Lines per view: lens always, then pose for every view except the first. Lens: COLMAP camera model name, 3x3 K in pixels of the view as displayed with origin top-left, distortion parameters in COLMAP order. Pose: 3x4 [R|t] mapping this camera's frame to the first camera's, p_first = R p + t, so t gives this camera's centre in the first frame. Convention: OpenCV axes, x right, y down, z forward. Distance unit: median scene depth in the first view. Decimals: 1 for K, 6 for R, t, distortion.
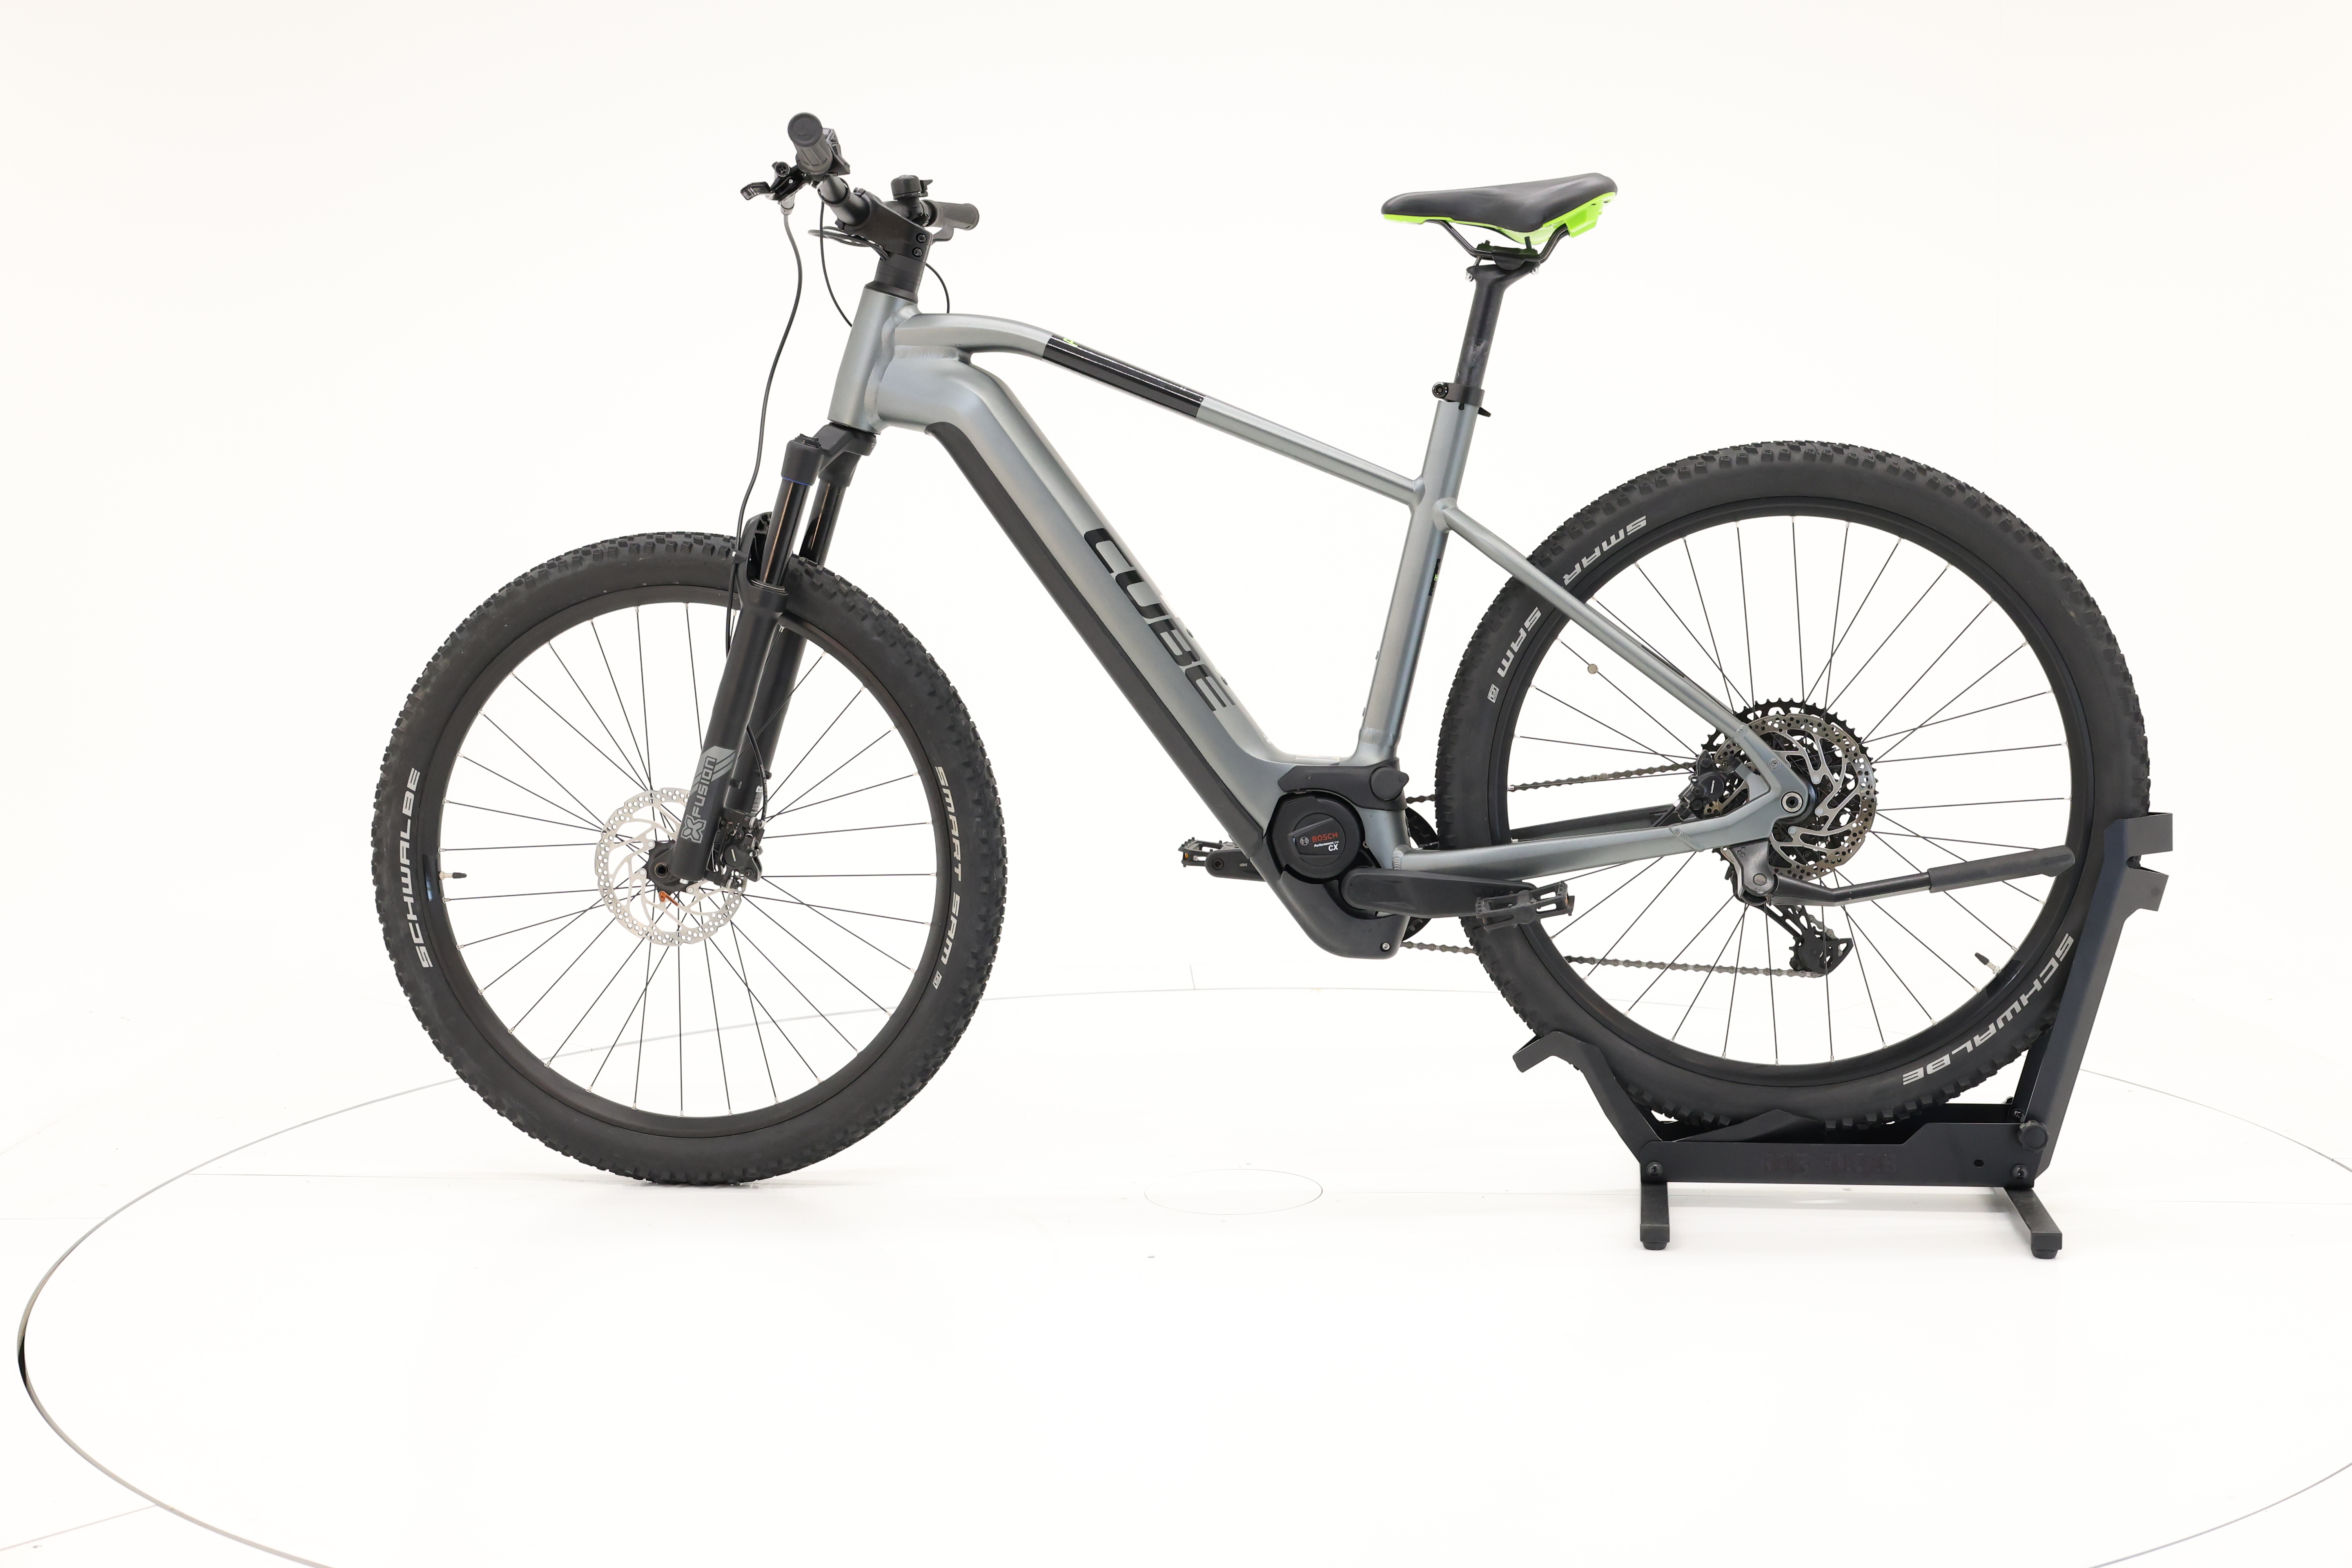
lens RADIAL K [[2666.6, 0, 1191.0], [0, 2666.6, 783.6], [0, 0, 1]] dist [-0.011588, 0.000000]
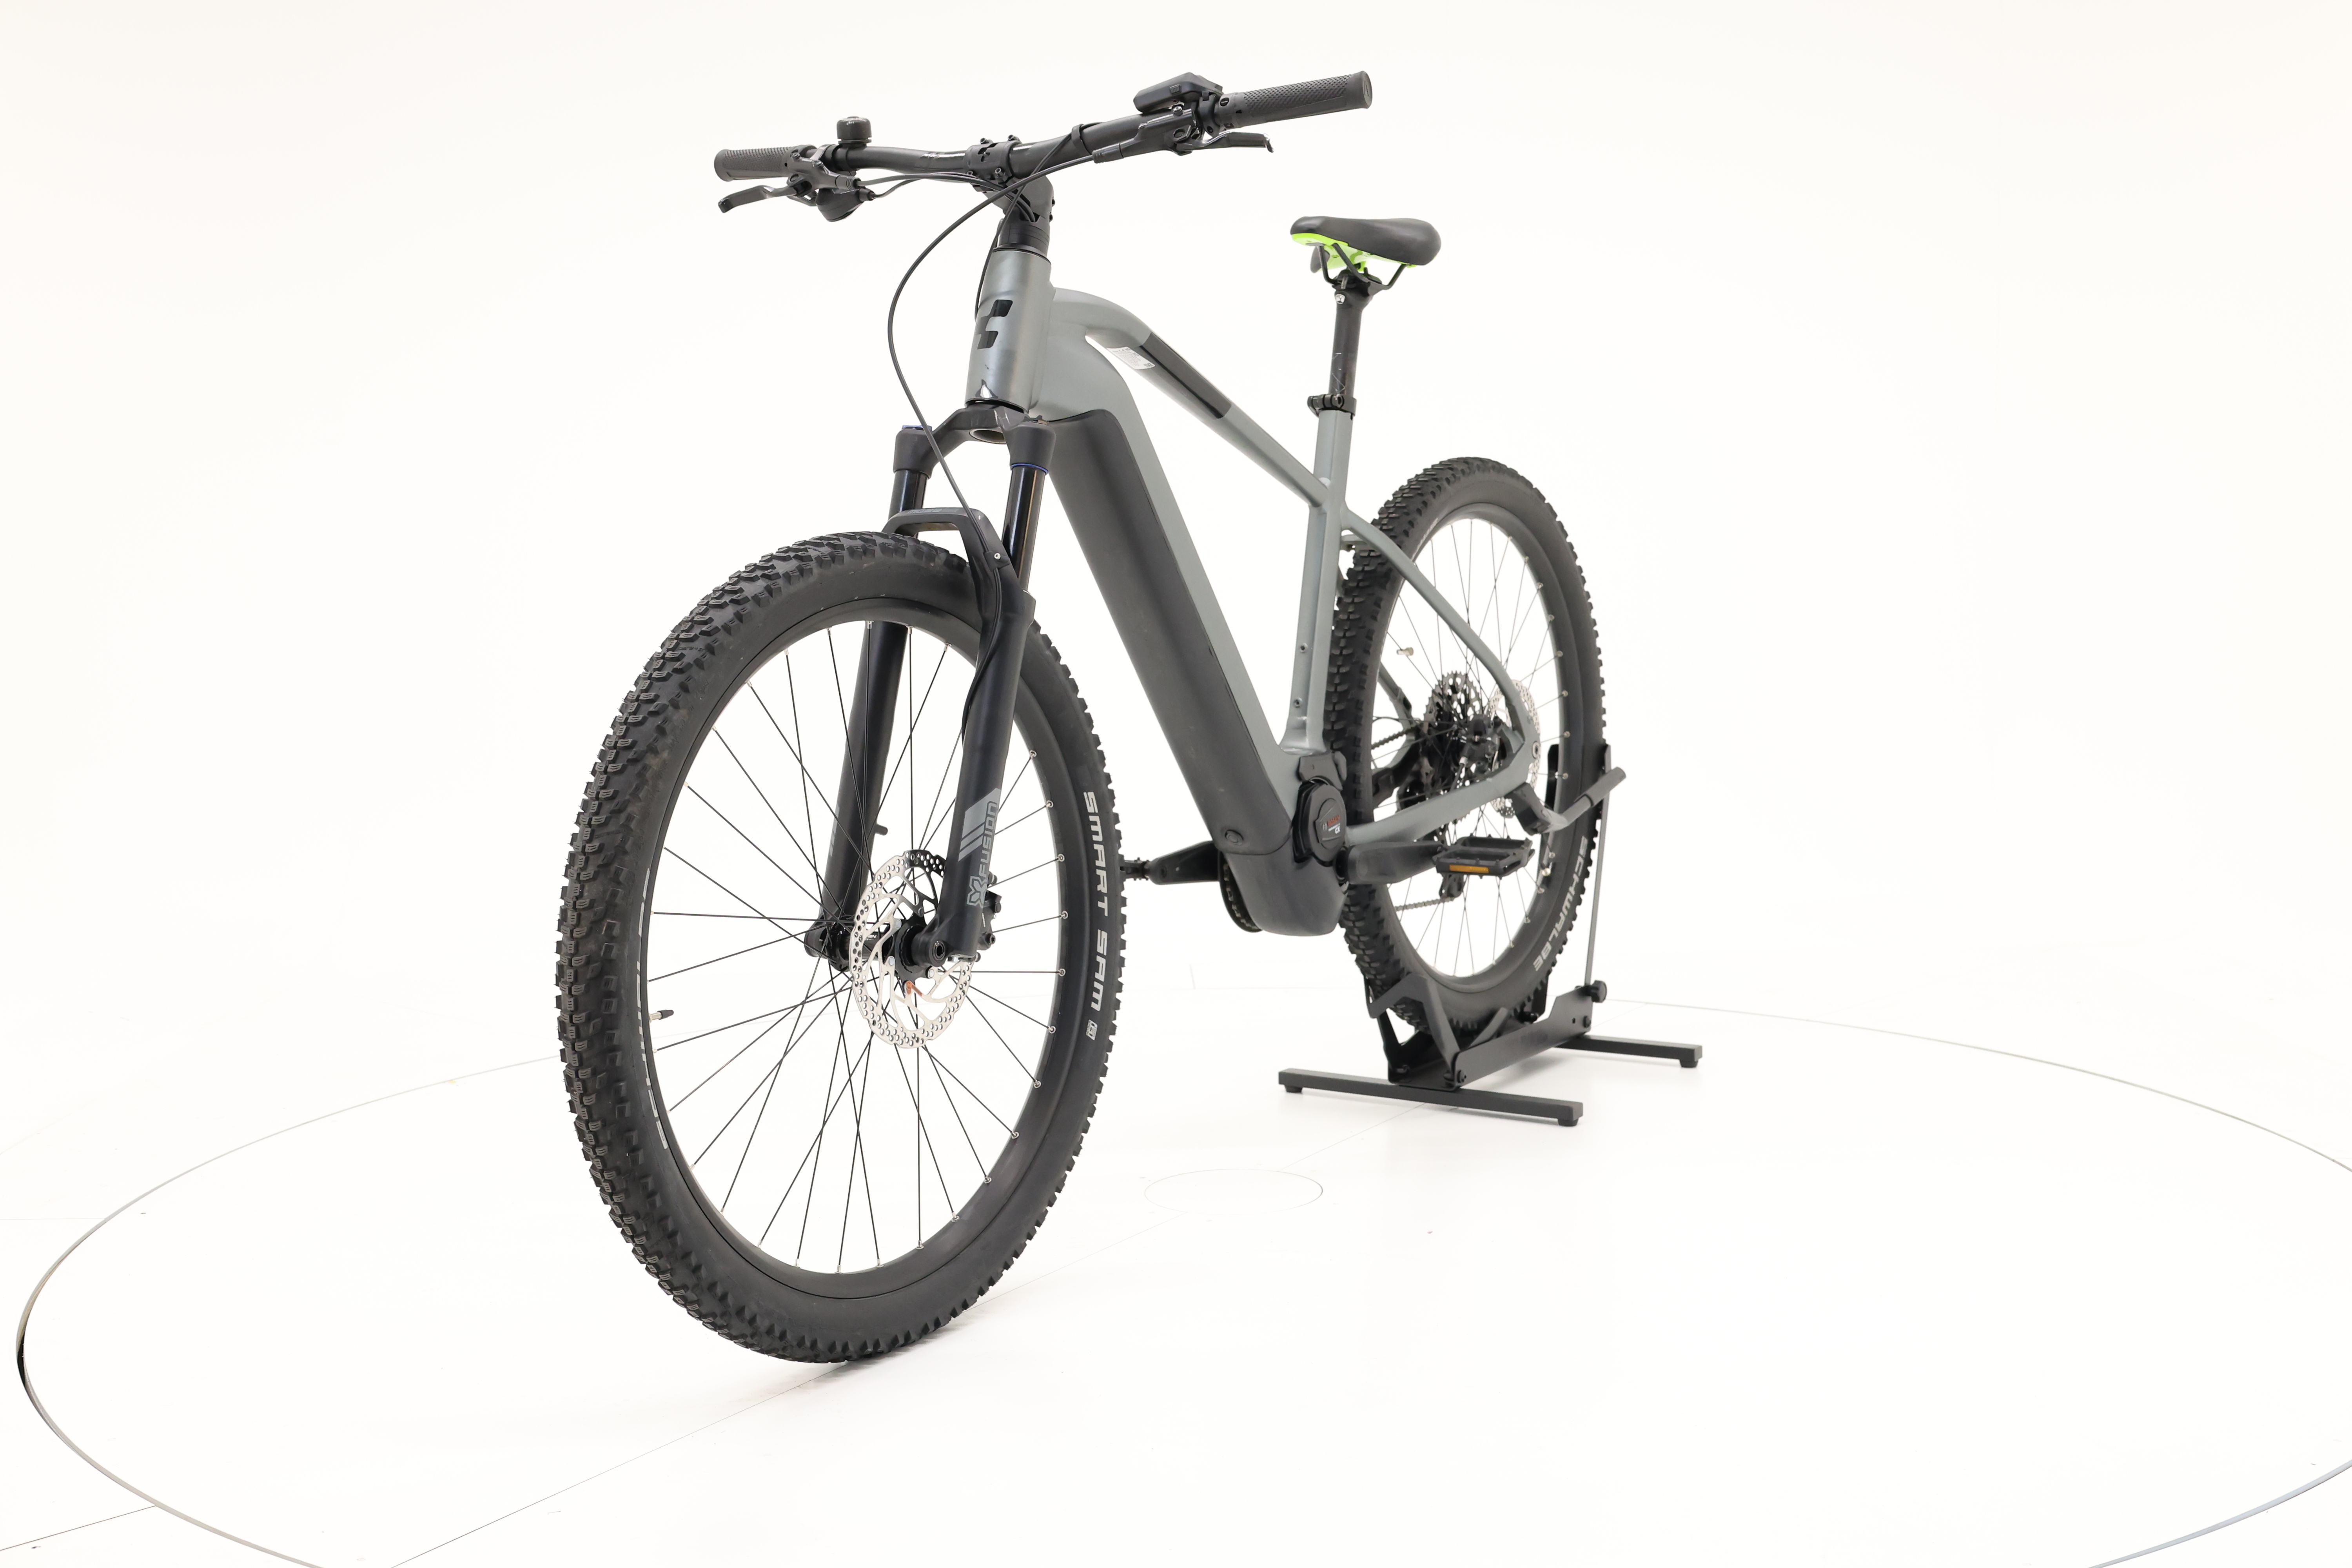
lens RADIAL K [[2666.6, 0, 1191.3], [0, 2666.6, 789.9], [0, 0, 1]] dist [-0.011588, 0.000000]
pose [[0.408980, -0.085850, 0.908496, -0.913023], [0.106193, 0.993278, 0.046057, -0.045703], [-0.906343, 0.077640, 0.415348, 0.605192]]
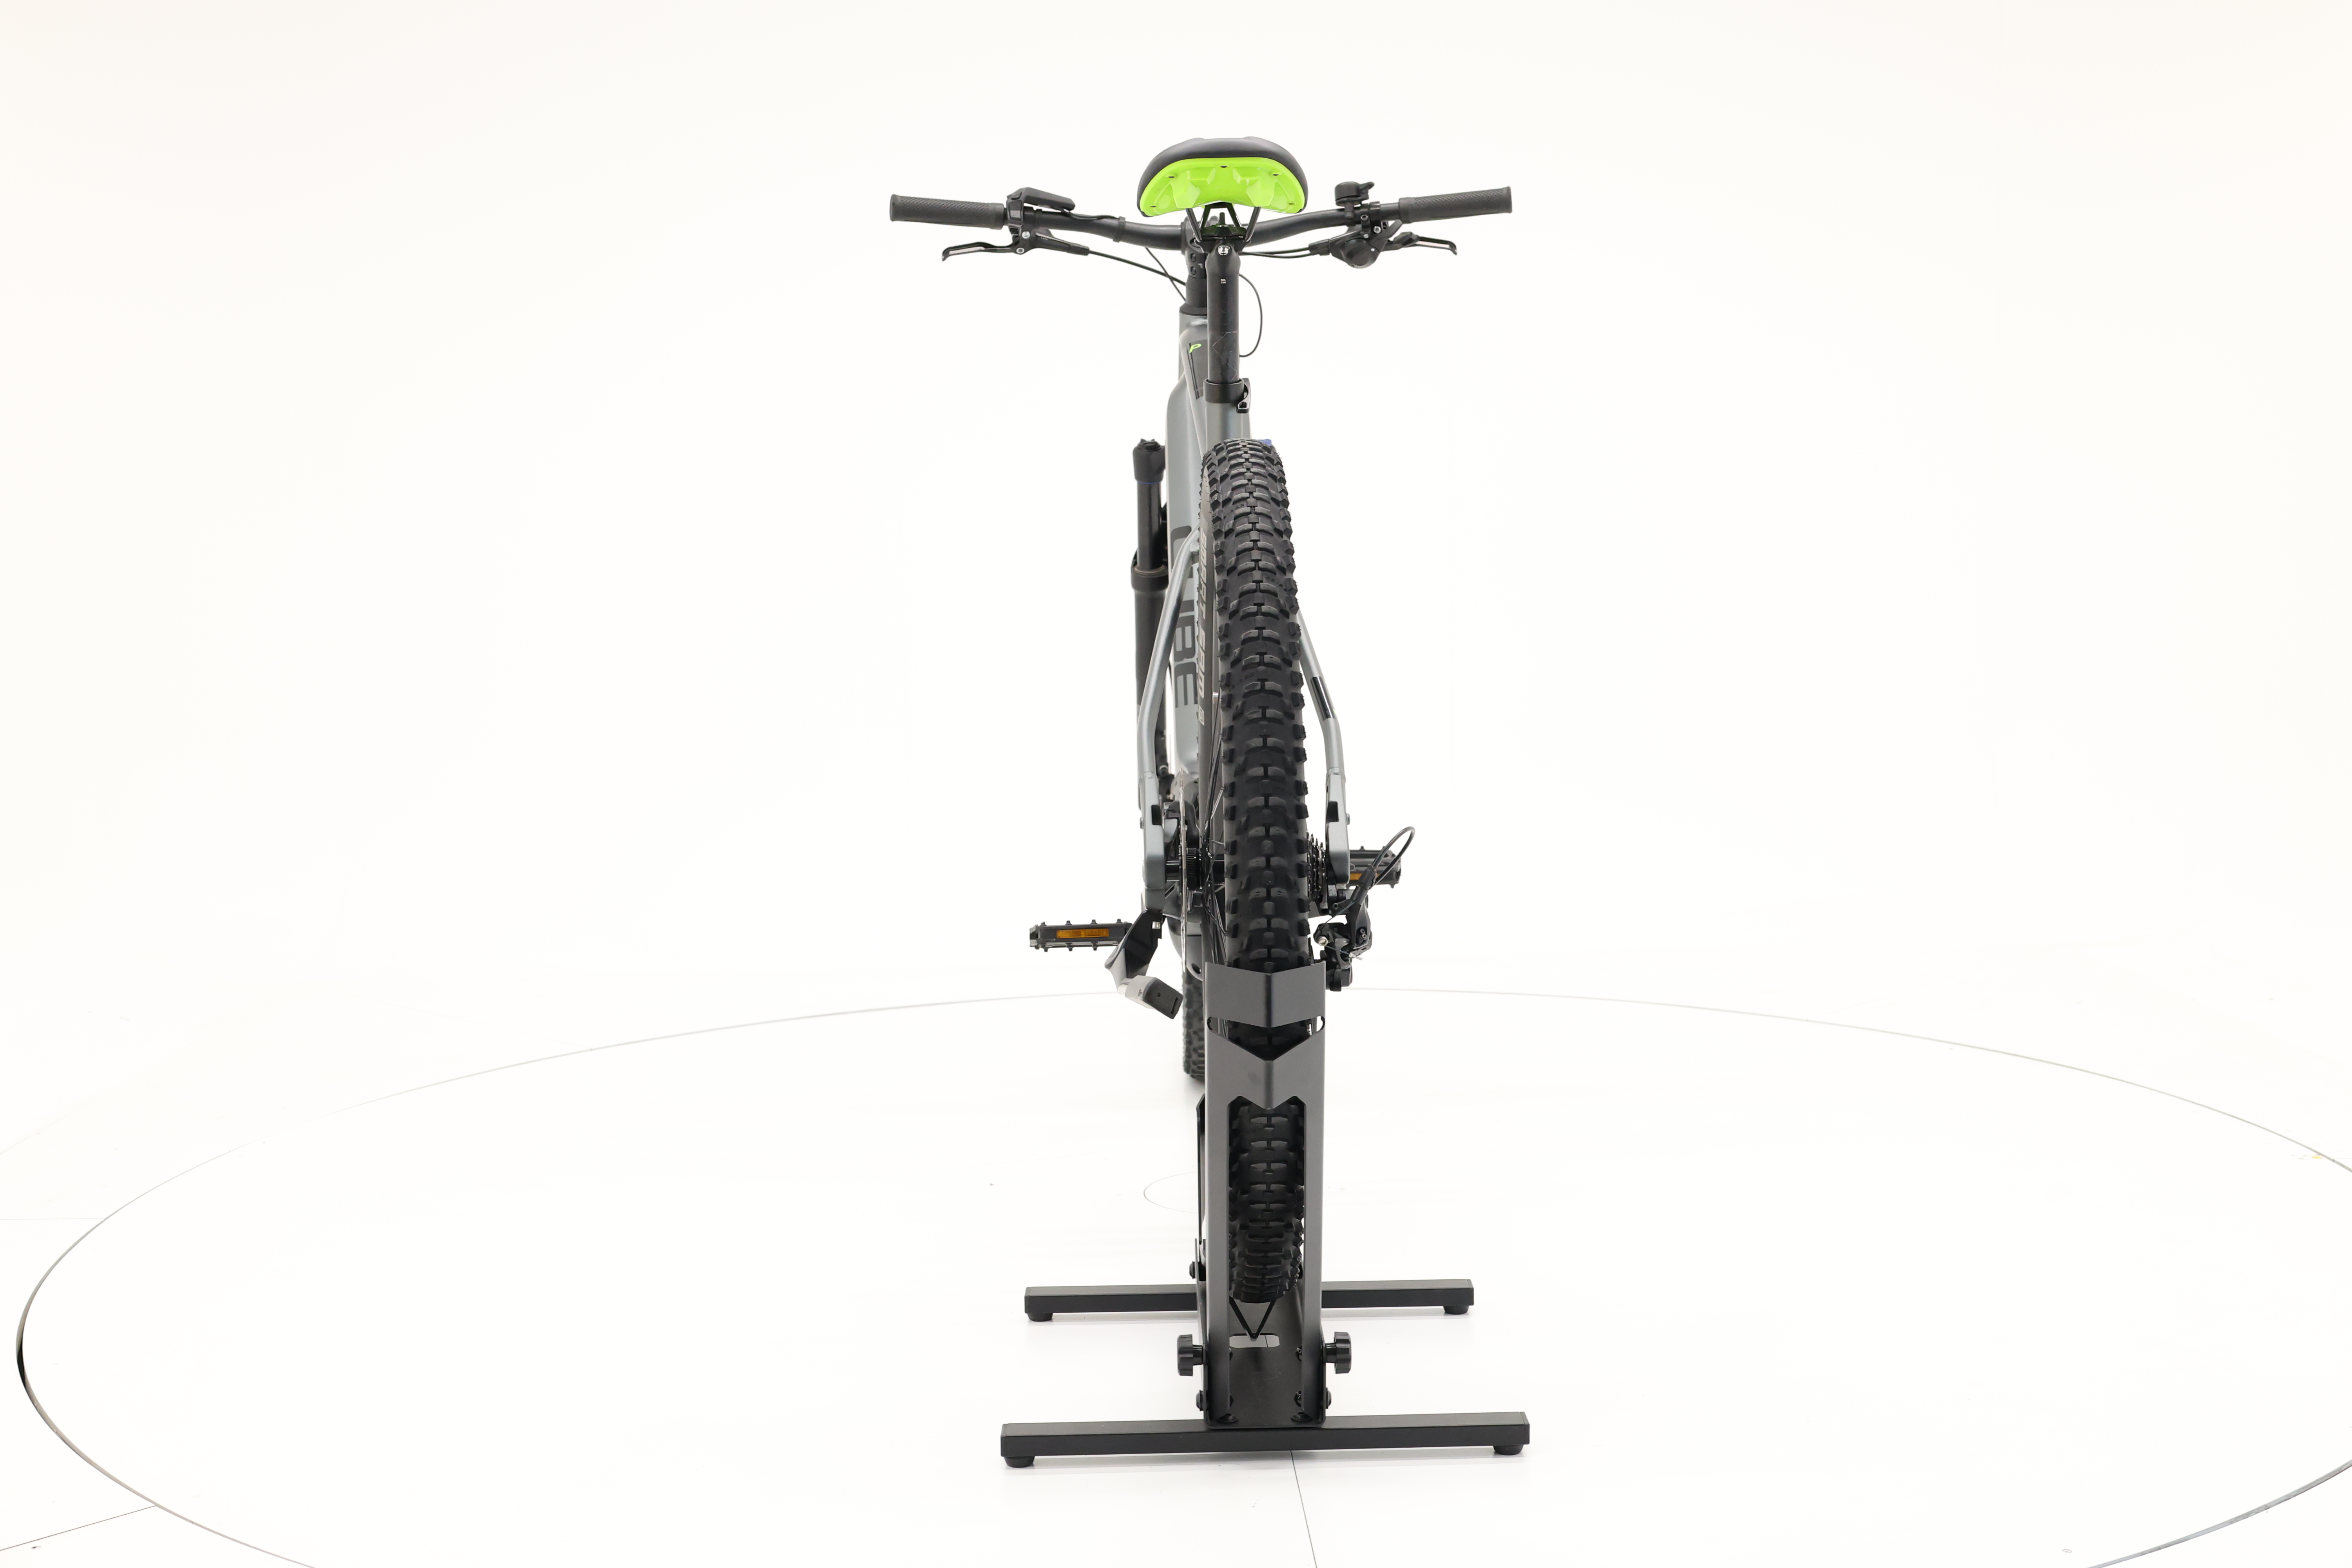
lens RADIAL K [[2666.6, 0, 1171.2], [0, 2666.6, 781.7], [0, 0, 1]] dist [-0.011588, 0.000000]
pose [[0.157796, 0.115490, -0.980695, 1.003584], [-0.082194, 0.991227, 0.103505, -0.104129], [0.984045, 0.064275, 0.165904, 0.825952]]
